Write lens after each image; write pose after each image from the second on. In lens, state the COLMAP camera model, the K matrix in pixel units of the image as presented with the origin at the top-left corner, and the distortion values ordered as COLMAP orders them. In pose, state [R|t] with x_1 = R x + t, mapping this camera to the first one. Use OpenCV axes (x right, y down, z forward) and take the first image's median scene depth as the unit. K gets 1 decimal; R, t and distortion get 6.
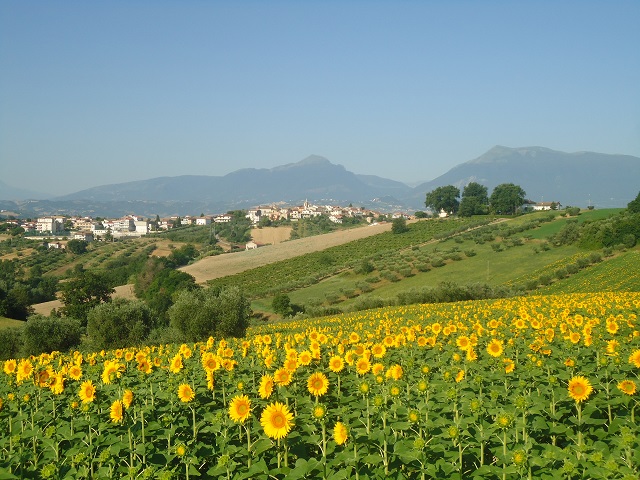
lens RADIAL K [[843.3, 0, 319.3], [0, 843.3, 239.9], [0, 0, 1]] dist [0.040426, 0.000000]
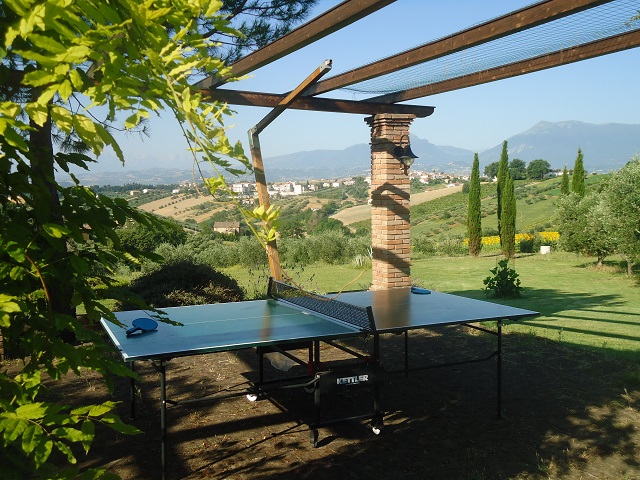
lens RADIAL K [[602.1, 0, 324.9], [0, 602.1, 240.0], [0, 0, 1]] dist [0.063888, 0.000000]
pose [[0.990413, -0.007122, -0.137953, -0.008648], [0.018176, 0.996706, 0.079034, -0.008502], [0.136936, -0.080784, 0.987280, -0.105099]]
